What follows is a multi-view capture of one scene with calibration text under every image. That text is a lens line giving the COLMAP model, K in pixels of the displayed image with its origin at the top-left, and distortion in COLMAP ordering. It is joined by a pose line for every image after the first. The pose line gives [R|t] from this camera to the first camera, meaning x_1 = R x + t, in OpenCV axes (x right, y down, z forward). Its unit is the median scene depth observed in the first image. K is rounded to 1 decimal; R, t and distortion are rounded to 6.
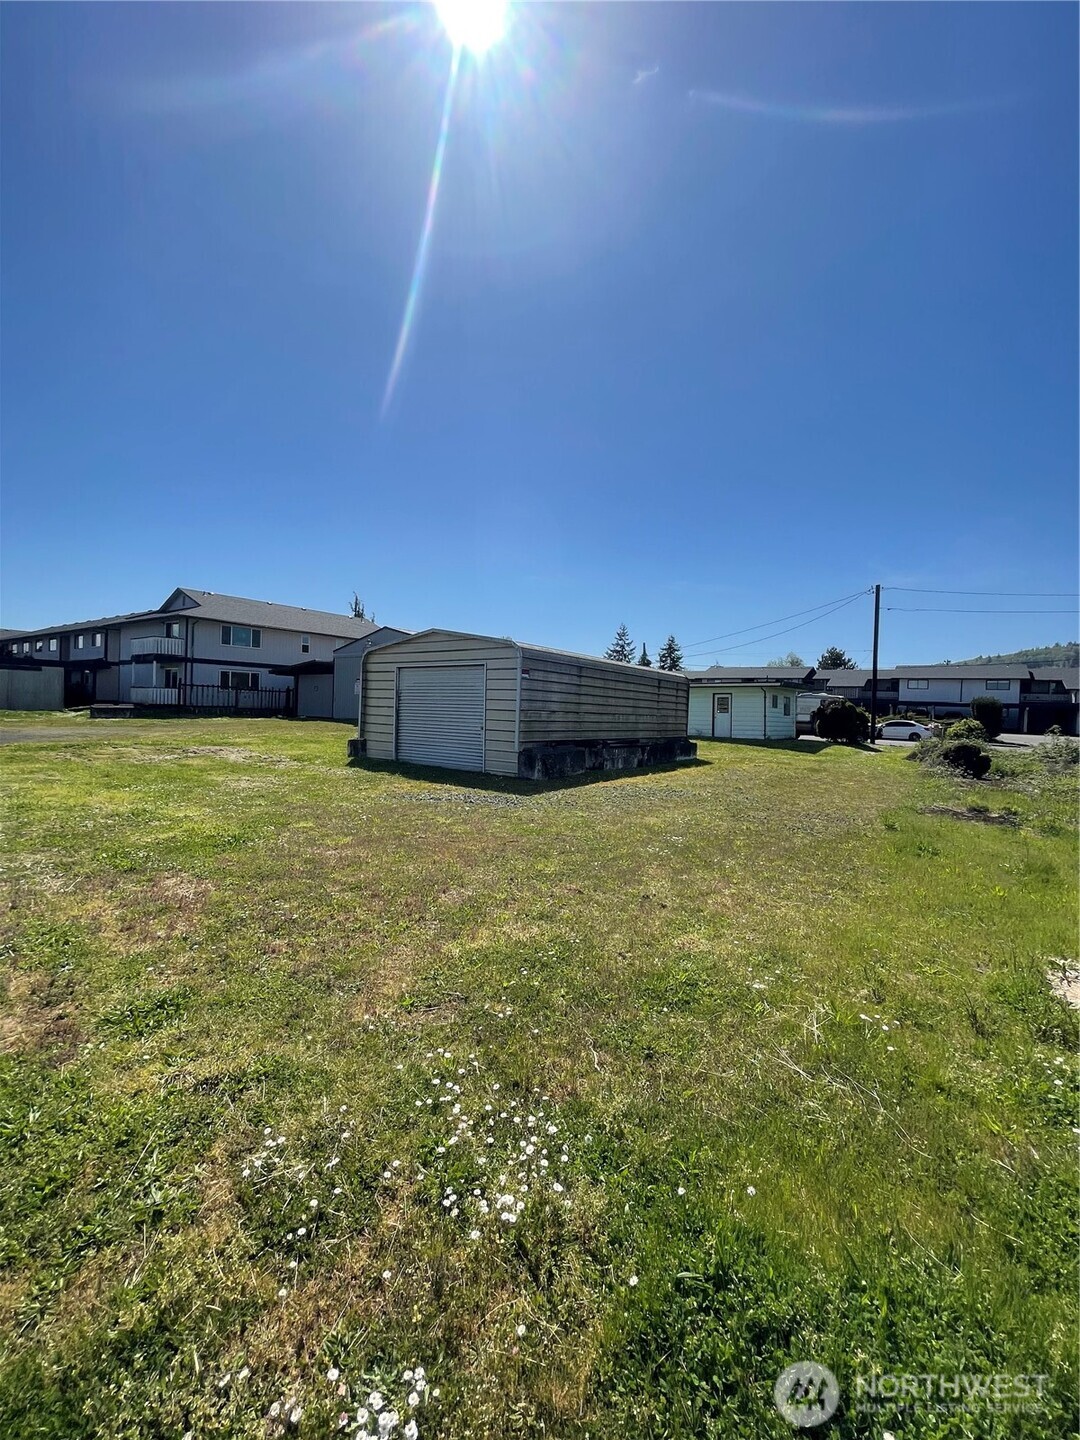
lens RADIAL K [[570.3, 0, 541.3], [0, 570.3, 719.2], [0, 0, 1]] dist [-0.001609, -0.000368]
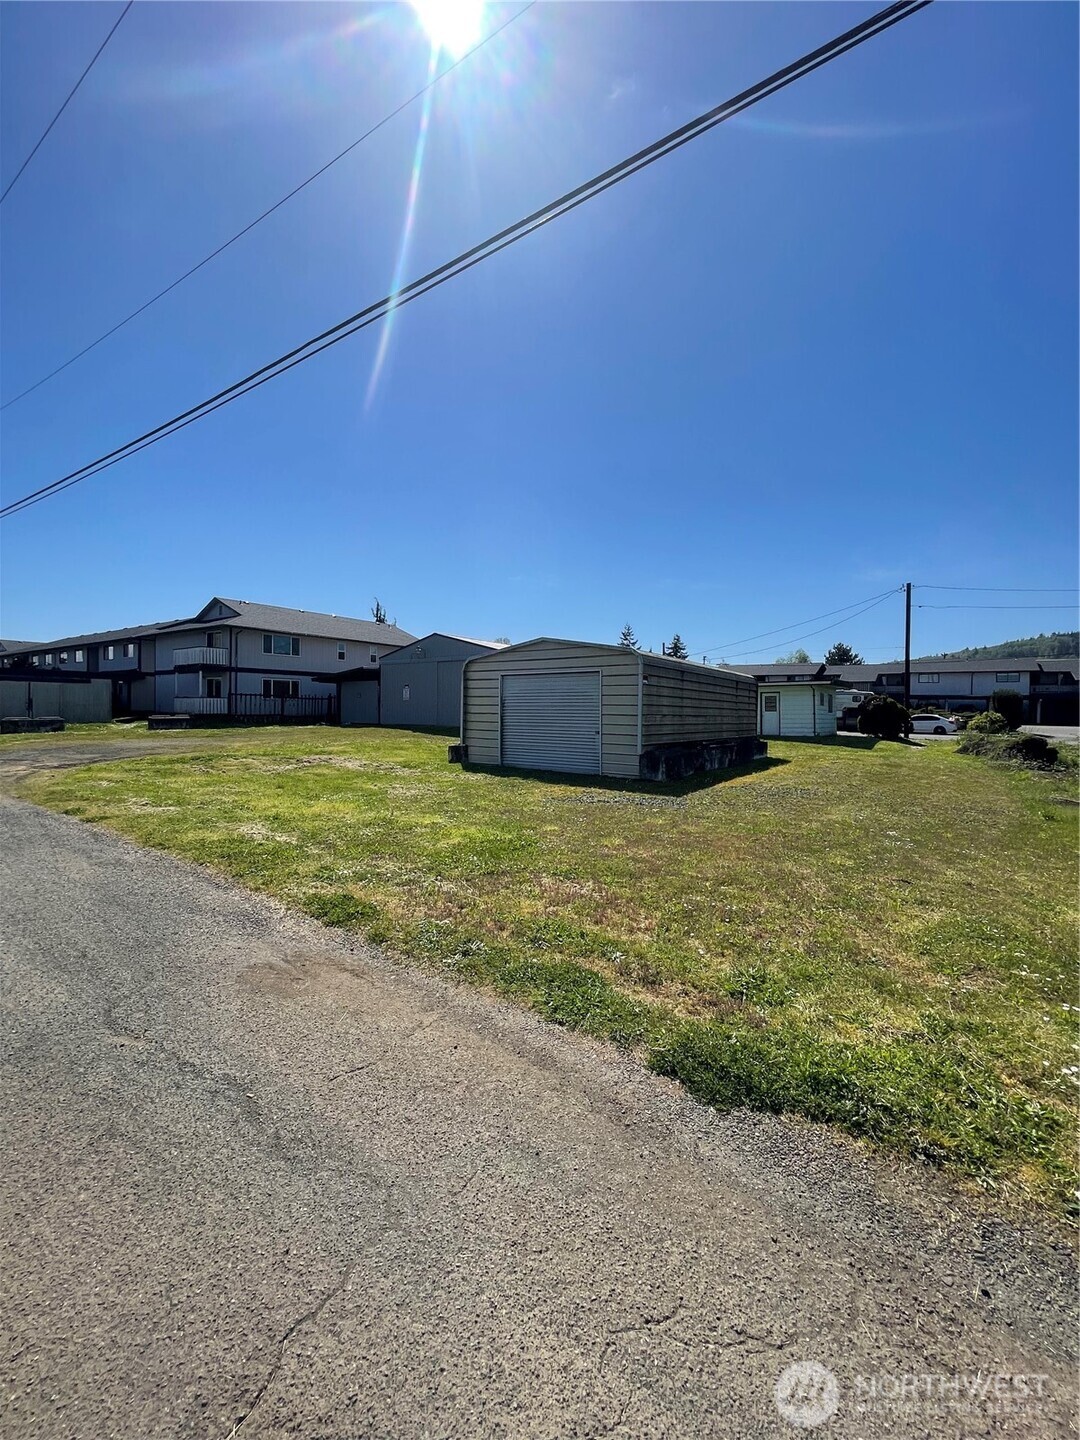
lens RADIAL K [[570.3, 0, 540.1], [0, 570.3, 720.1], [0, 0, 1]] dist [-0.001609, -0.000368]
pose [[0.999628, -0.020958, 0.017443, -0.100590], [0.020933, 0.999780, 0.001662, -0.004891], [-0.017474, -0.001296, 0.999846, -0.016665]]
